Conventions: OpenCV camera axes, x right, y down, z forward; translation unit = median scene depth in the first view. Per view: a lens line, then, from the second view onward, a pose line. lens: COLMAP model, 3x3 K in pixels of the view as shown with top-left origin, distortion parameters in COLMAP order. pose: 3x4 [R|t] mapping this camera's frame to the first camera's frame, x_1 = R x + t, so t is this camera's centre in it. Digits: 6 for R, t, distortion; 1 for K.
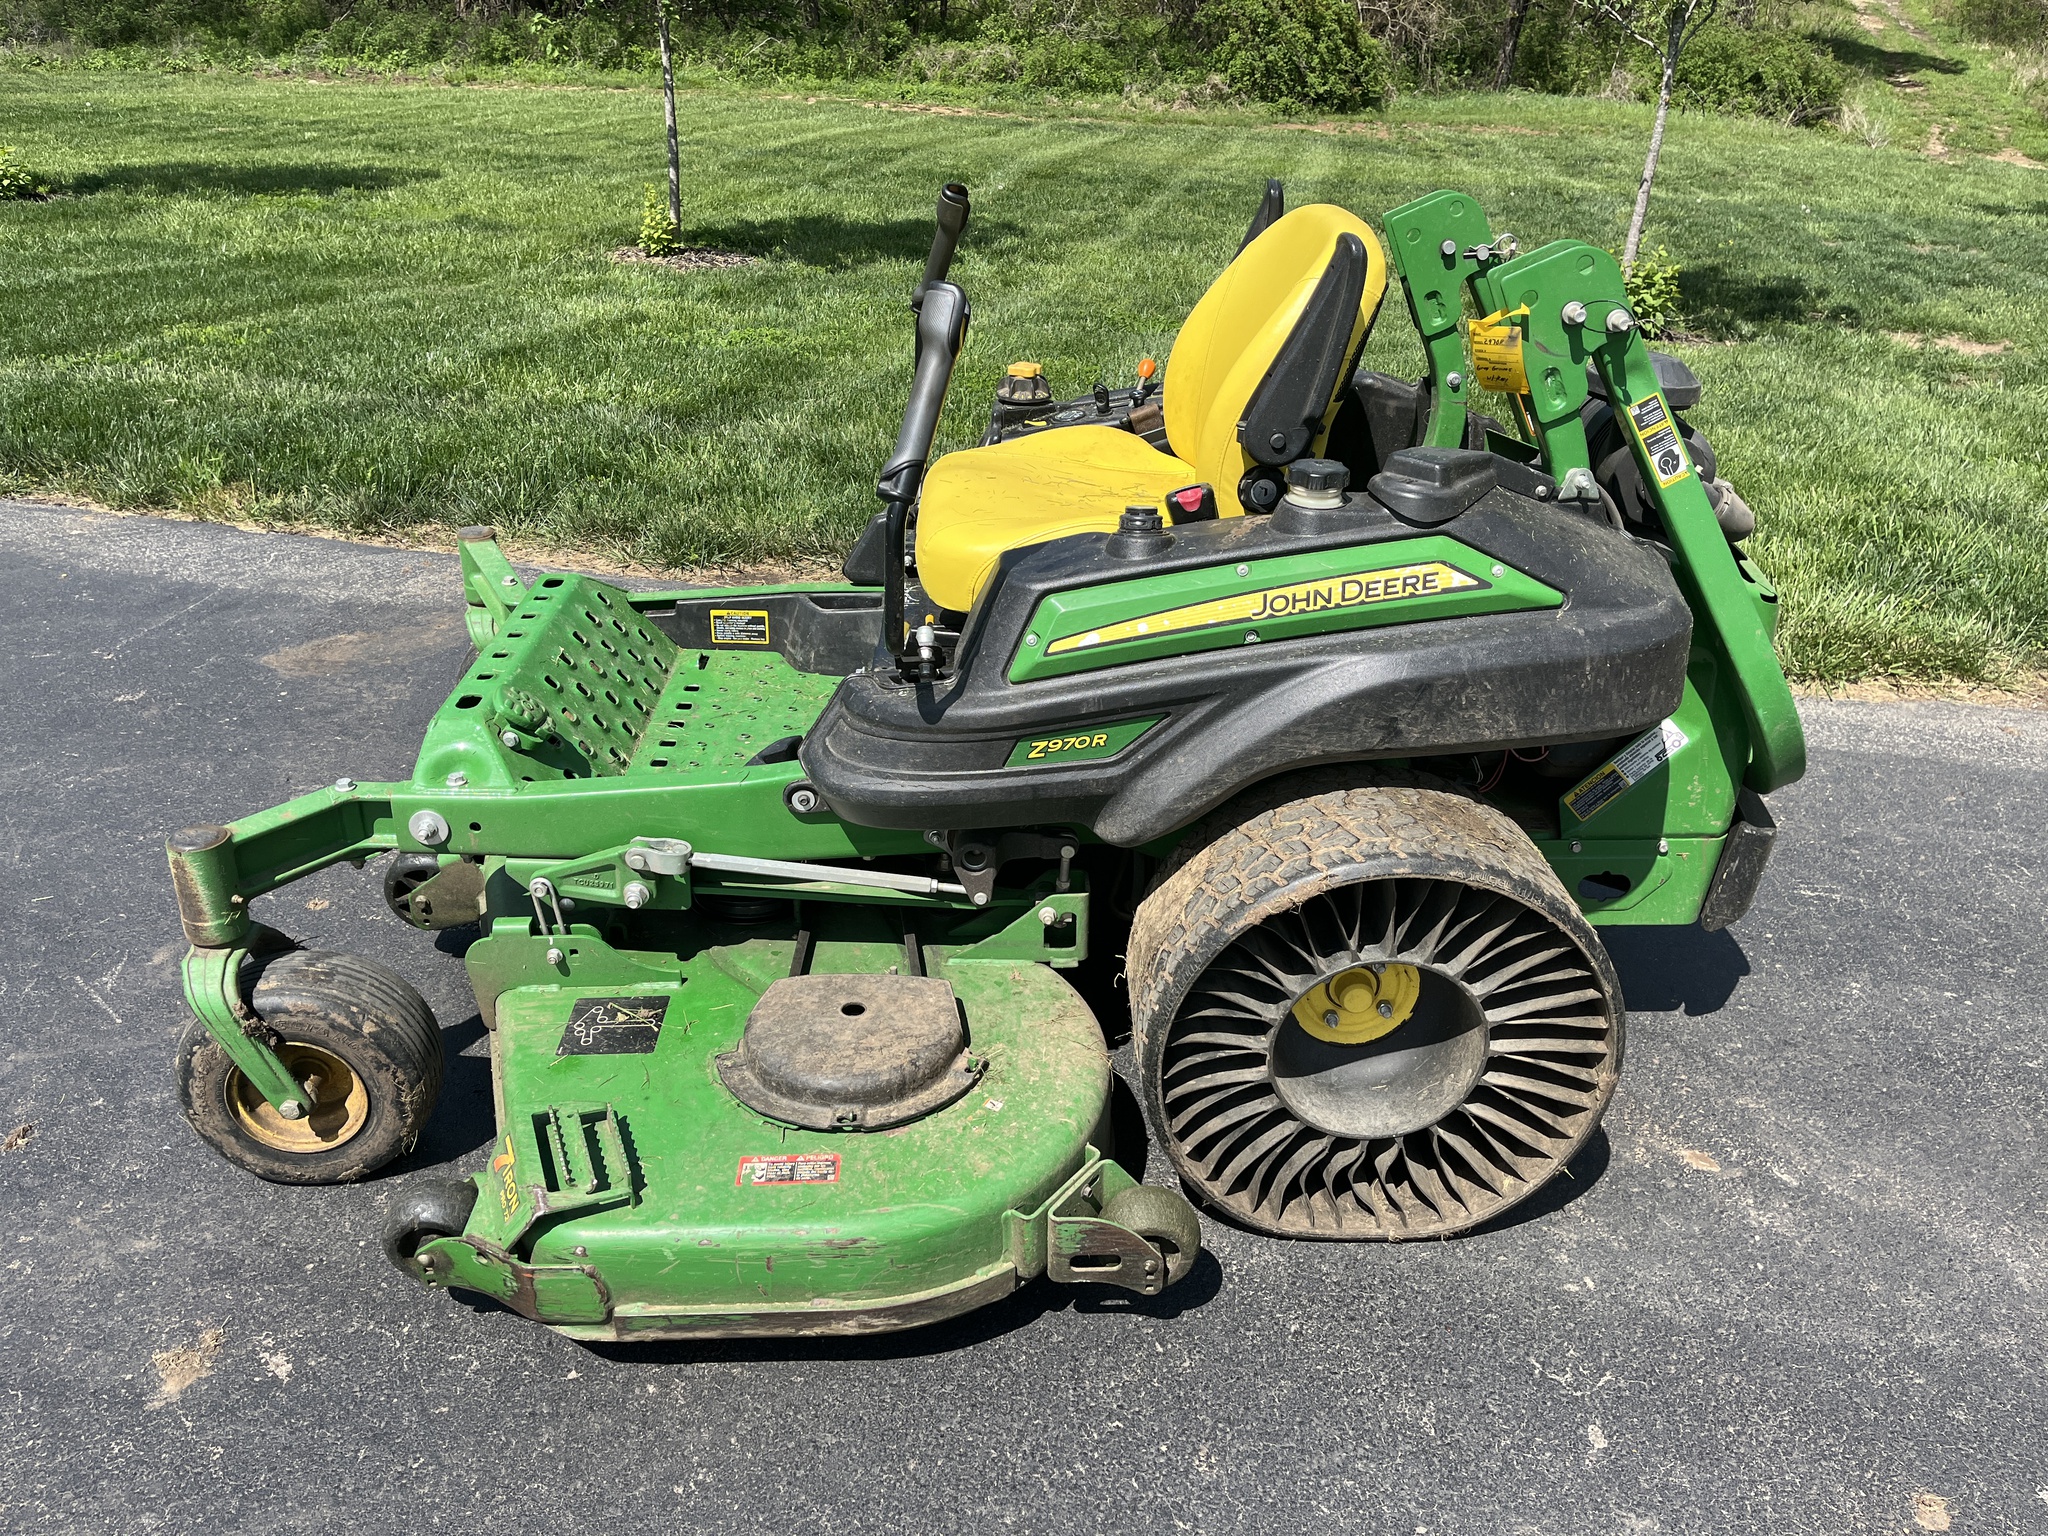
lens RADIAL K [[1549.2, 0, 1036.2], [0, 1549.2, 758.8], [0, 0, 1]] dist [0.071185, -0.095867]
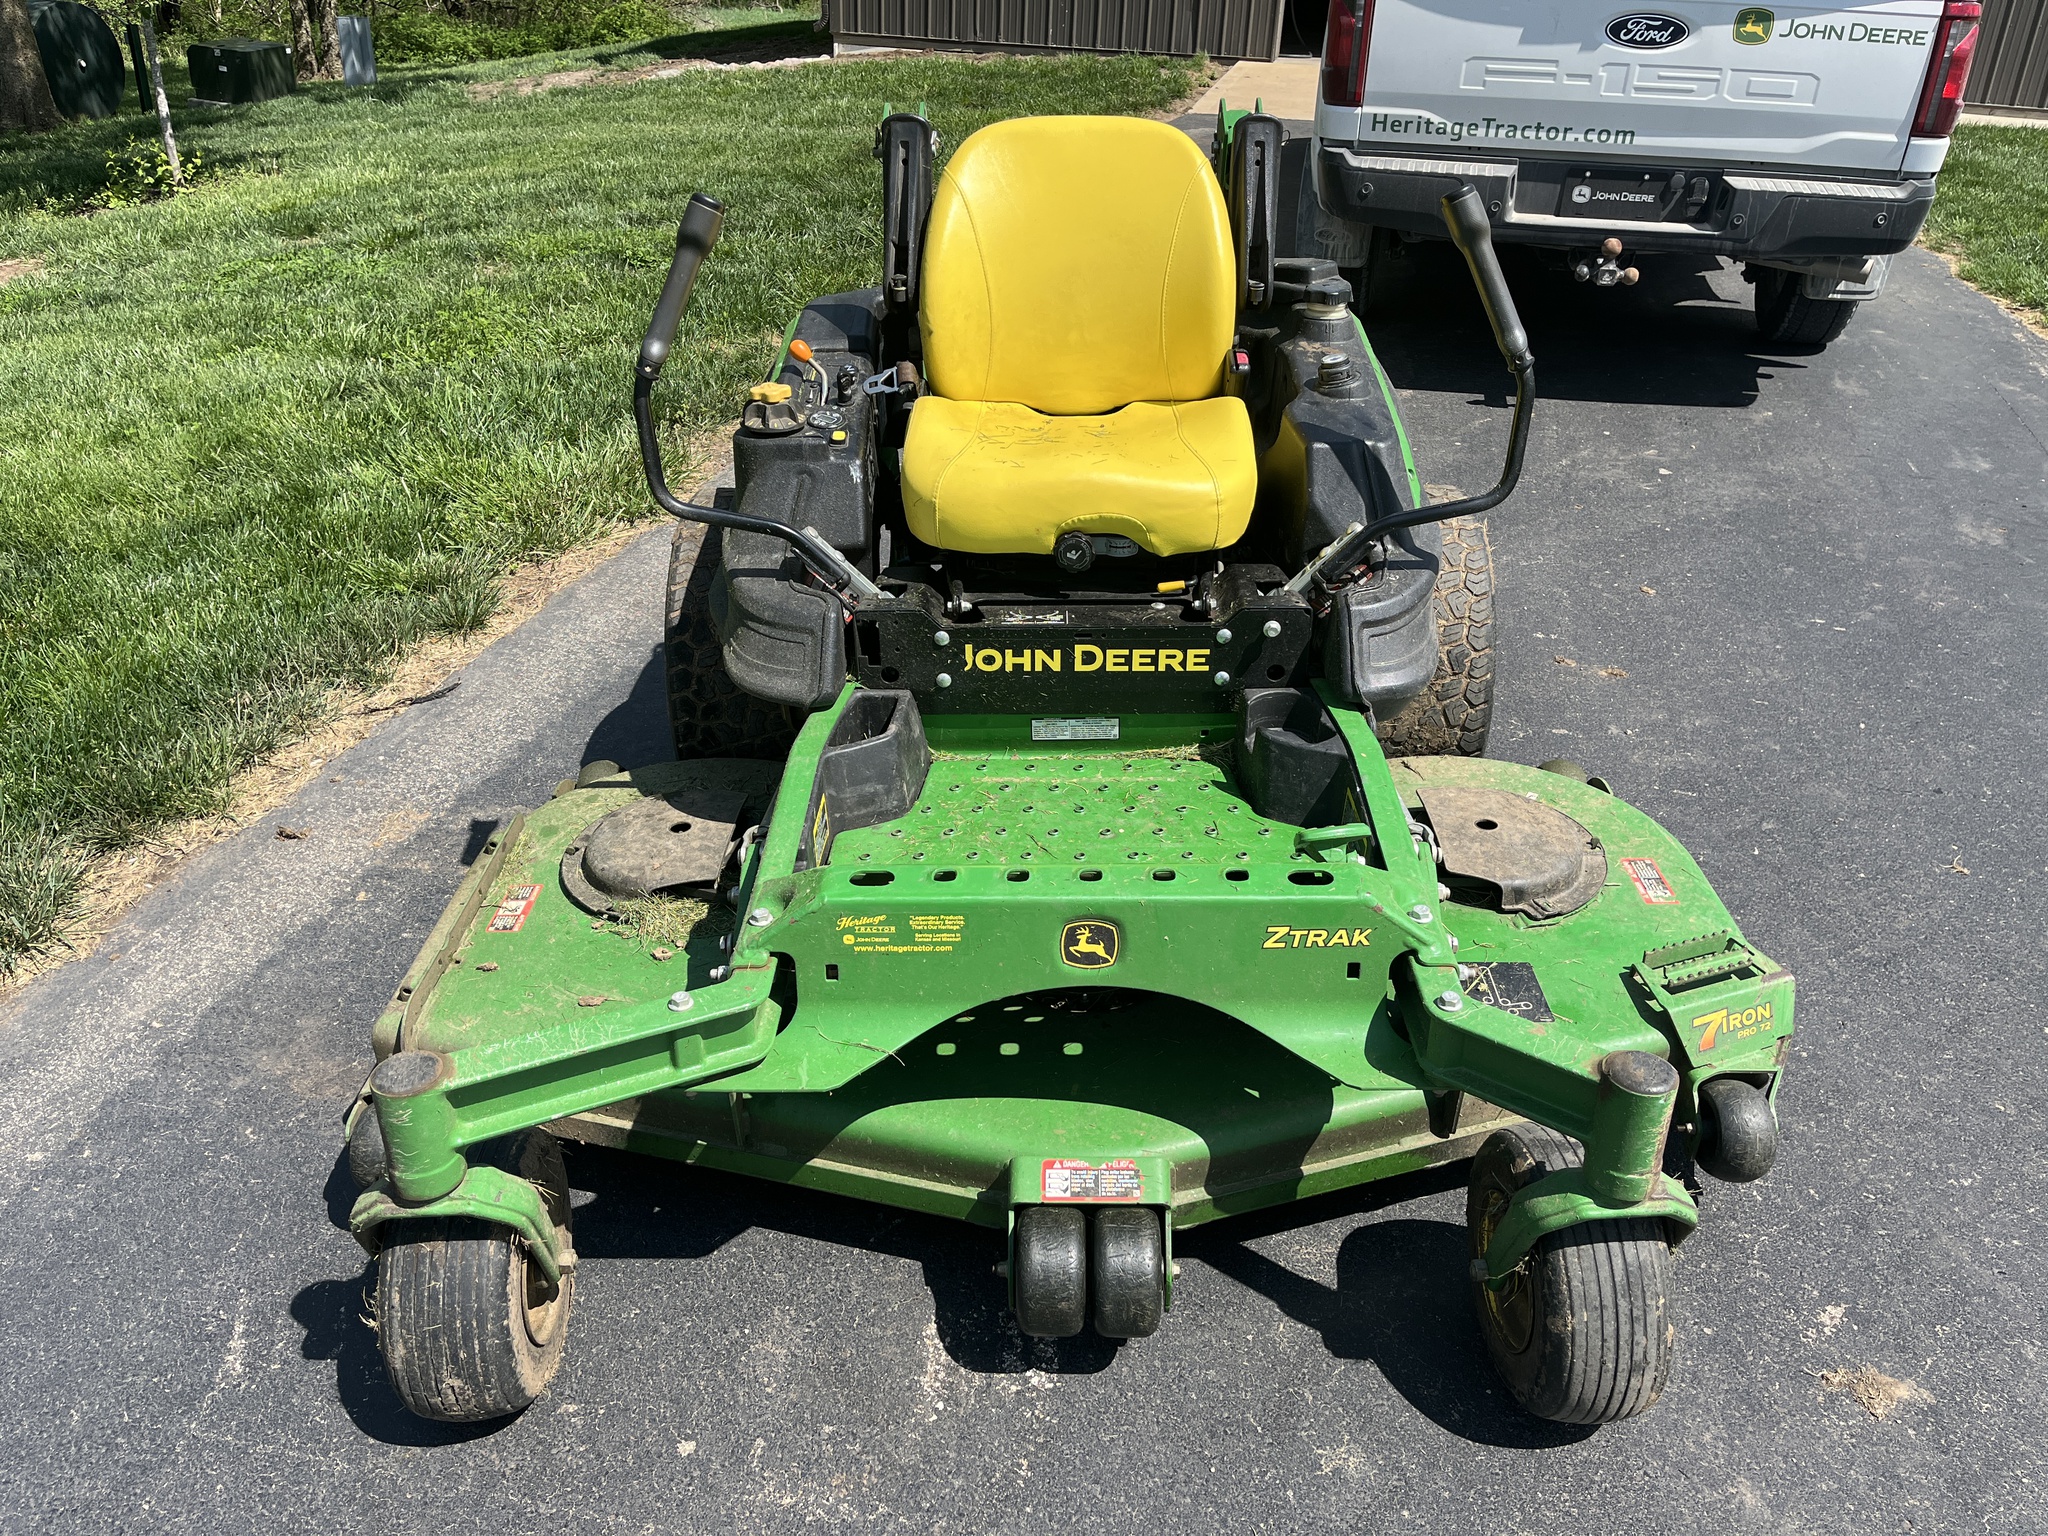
lens RADIAL K [[1549.2, 0, 1036.1], [0, 1549.2, 771.4], [0, 0, 1]] dist [0.071185, -0.095867]
pose [[0.039148, -0.507187, 0.860947, -1.117782], [0.447796, 0.779150, 0.438639, -0.533979], [-0.893278, 0.368356, 0.257618, 0.989475]]
